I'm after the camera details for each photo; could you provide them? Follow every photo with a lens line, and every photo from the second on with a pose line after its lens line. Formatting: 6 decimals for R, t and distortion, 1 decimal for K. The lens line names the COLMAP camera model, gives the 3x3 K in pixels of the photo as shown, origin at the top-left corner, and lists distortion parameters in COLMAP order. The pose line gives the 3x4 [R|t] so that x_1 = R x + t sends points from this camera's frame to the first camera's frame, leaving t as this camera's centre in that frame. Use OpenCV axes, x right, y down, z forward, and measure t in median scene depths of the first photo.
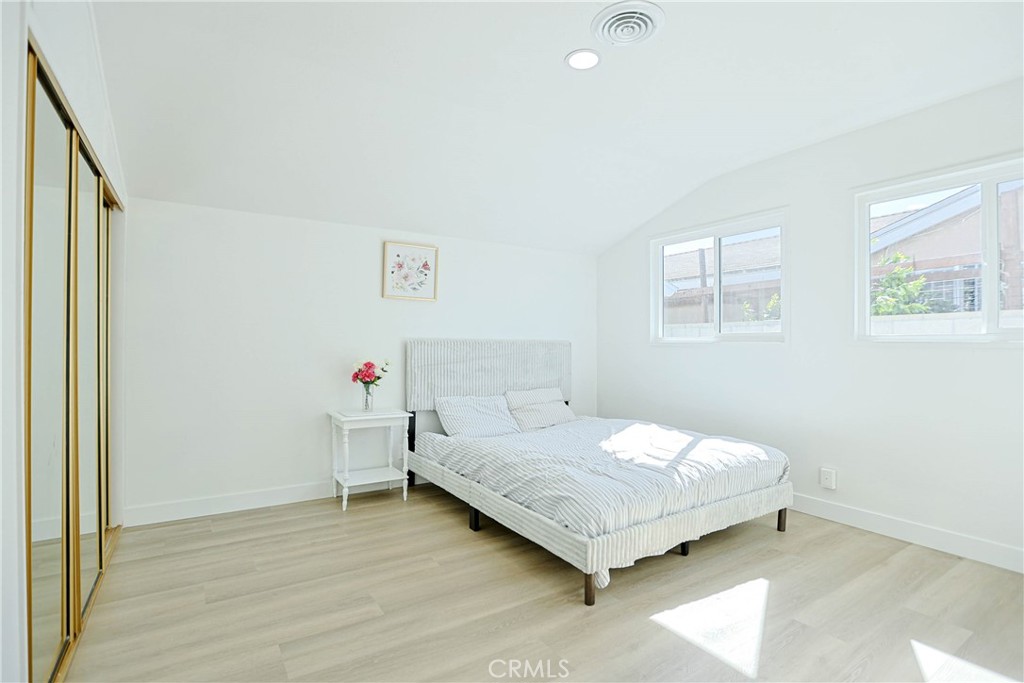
lens RADIAL K [[496.1, 0, 513.9], [0, 496.1, 340.8], [0, 0, 1]] dist [-0.036615, 0.001167]
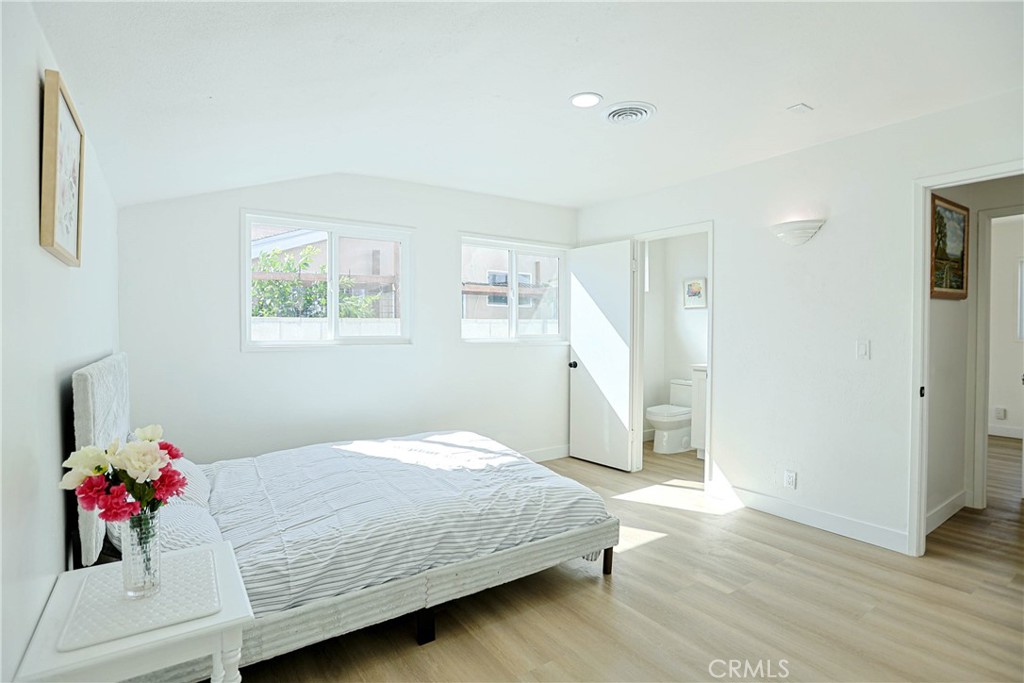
lens RADIAL K [[496.1, 0, 514.5], [0, 496.1, 337.3], [0, 0, 1]] dist [-0.036615, 0.001167]
pose [[-0.001357, -0.018876, 0.999821, -0.824149], [0.002245, 0.999819, 0.018879, -0.050187], [-0.999997, 0.002270, -0.001315, 0.978649]]
